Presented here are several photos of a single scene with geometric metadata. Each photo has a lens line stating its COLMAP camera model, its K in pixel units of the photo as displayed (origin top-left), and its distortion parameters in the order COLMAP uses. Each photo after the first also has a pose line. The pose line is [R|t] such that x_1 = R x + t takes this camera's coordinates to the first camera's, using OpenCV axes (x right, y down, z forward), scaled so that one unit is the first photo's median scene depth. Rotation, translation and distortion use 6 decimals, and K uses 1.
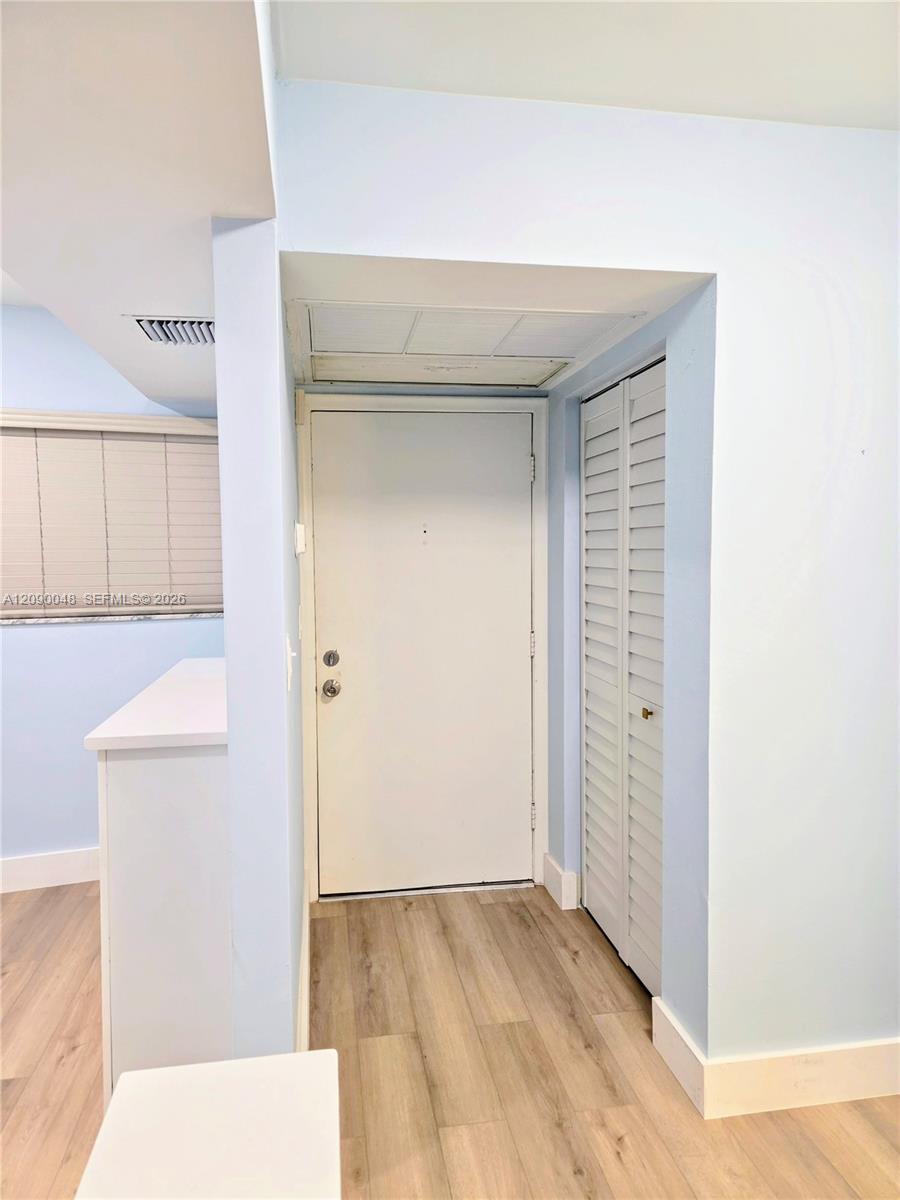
lens RADIAL K [[798.9, 0, 458.4], [0, 798.9, 602.2], [0, 0, 1]] dist [0.029525, -0.000278]
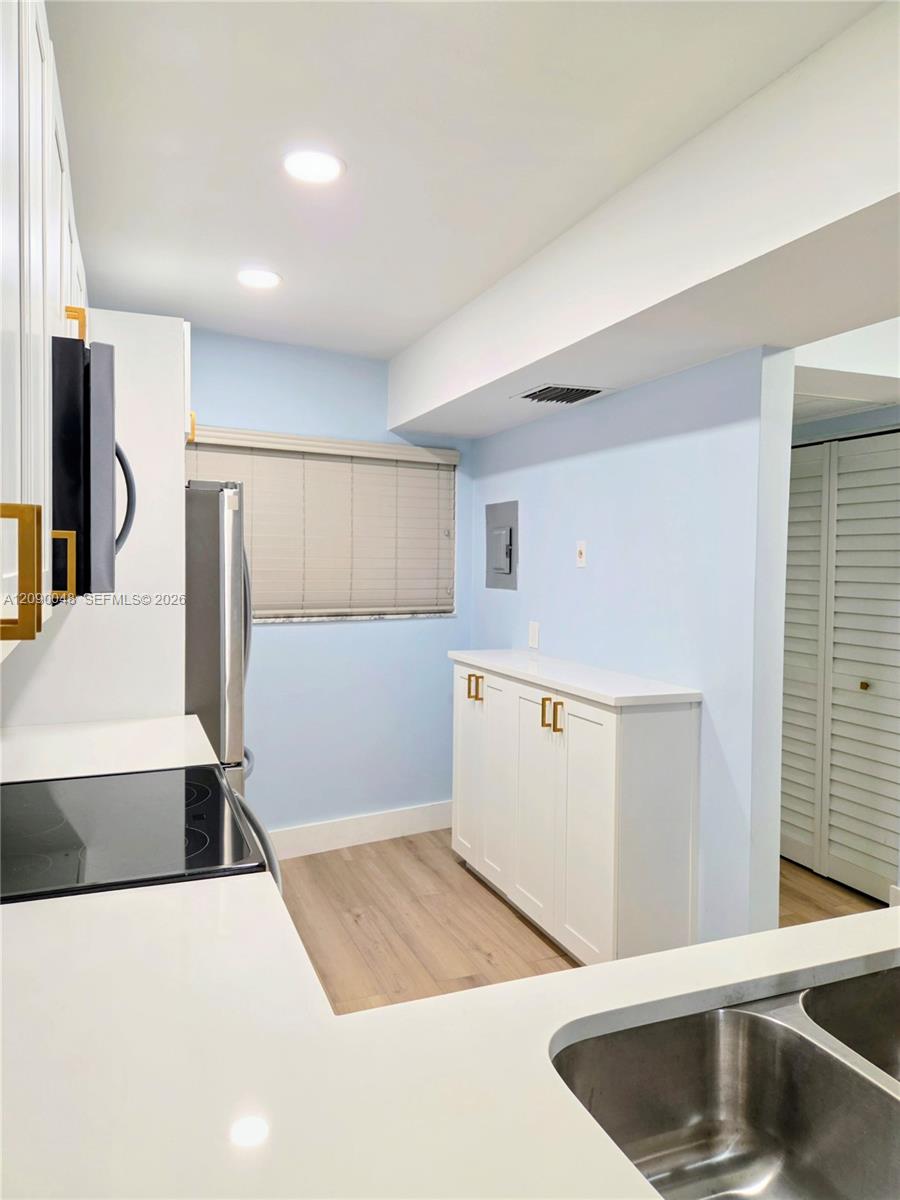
lens RADIAL K [[821.6, 0, 448.6], [0, 821.6, 588.7], [0, 0, 1]] dist [0.075625, -0.077008]
pose [[0.978166, 0.011009, 0.207531, -0.555663], [-0.004472, 0.999480, -0.031941, 0.015673], [-0.207775, 0.030316, 0.977707, -0.183475]]
